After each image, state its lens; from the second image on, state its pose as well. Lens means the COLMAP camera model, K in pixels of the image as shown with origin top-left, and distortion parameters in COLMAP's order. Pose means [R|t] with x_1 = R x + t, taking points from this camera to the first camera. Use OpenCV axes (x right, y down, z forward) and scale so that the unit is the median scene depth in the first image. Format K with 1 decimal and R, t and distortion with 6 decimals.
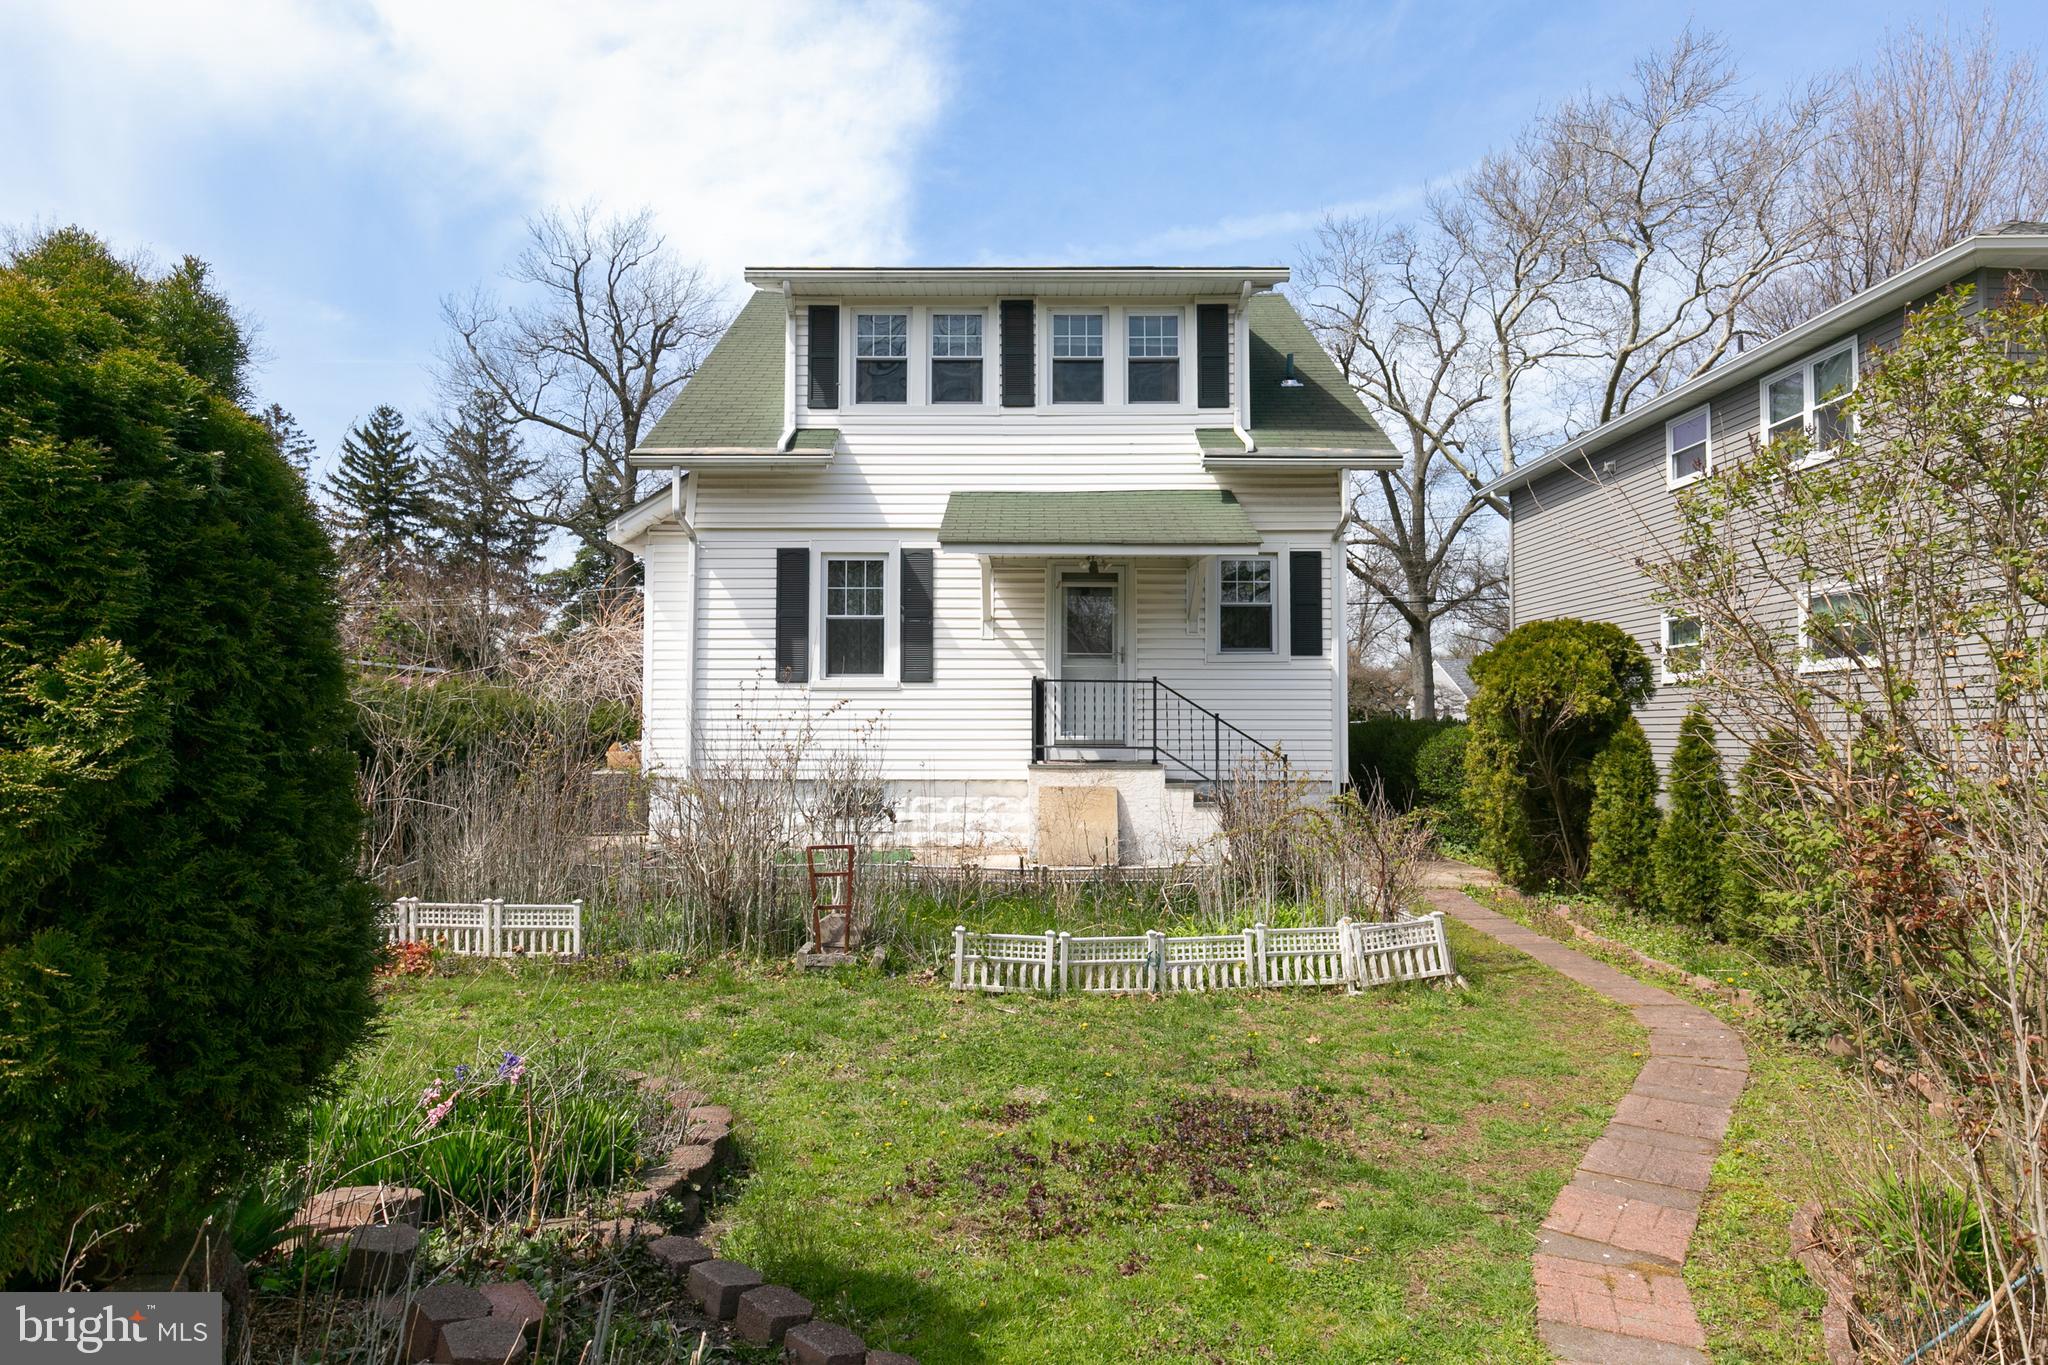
lens RADIAL K [[1139.4, 0, 1024.0], [0, 1139.4, 682.5], [0, 0, 1]] dist [0.003458, -0.001263]
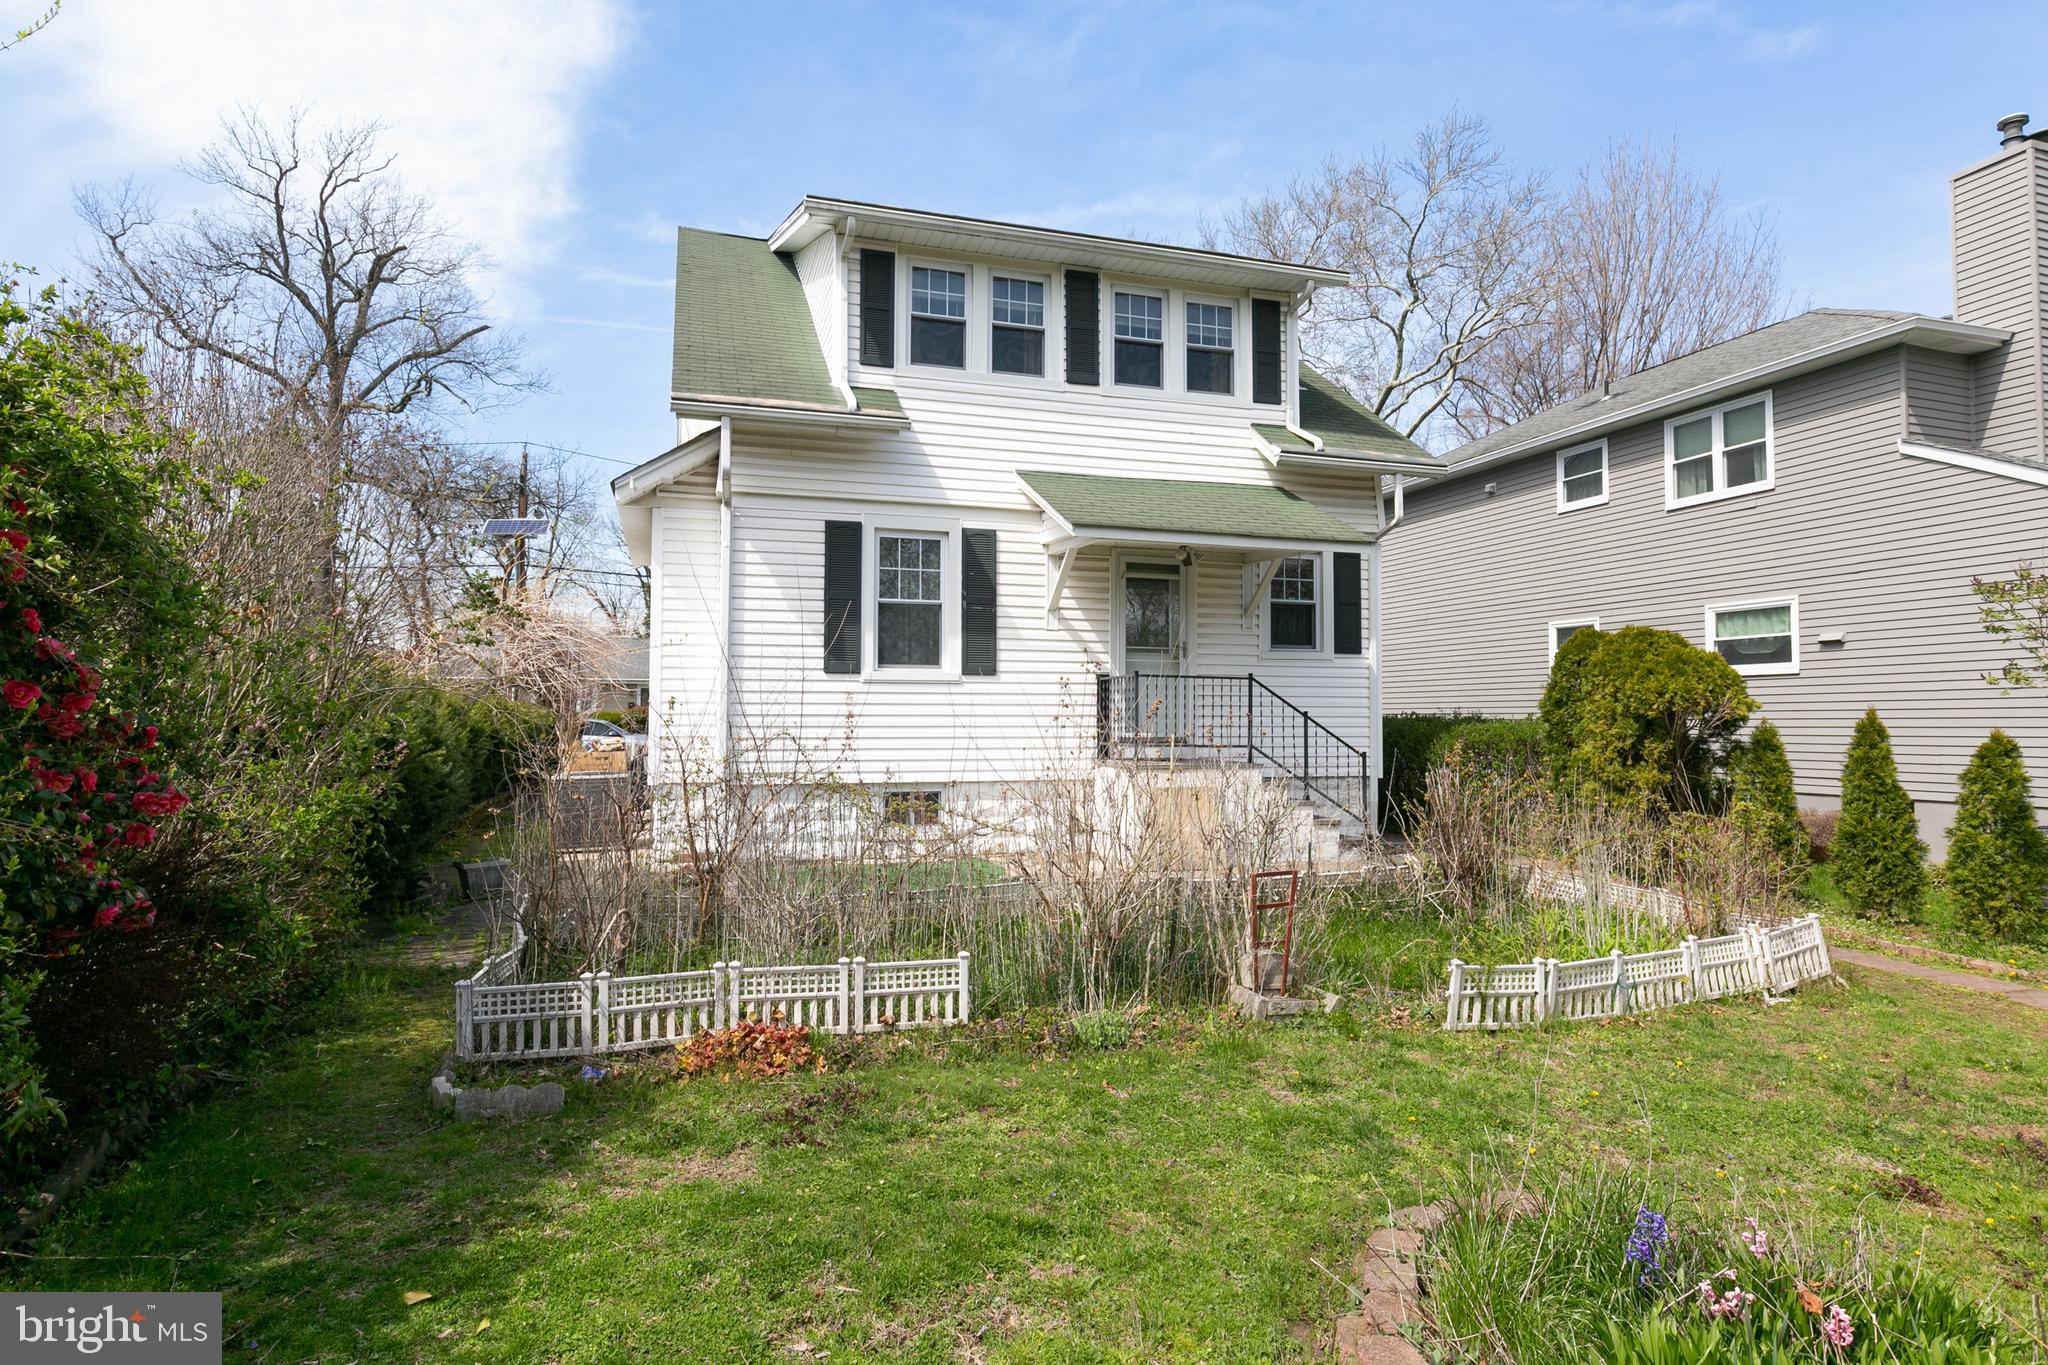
lens RADIAL K [[1098.2, 0, 1024.0], [0, 1098.2, 682.5], [0, 0, 1]] dist [0.001596, 0.000289]
pose [[0.953735, 0.011168, 0.300442, -0.323624], [-0.014630, 0.999850, 0.009277, -0.002768], [-0.300293, -0.013243, 0.953755, 0.144087]]
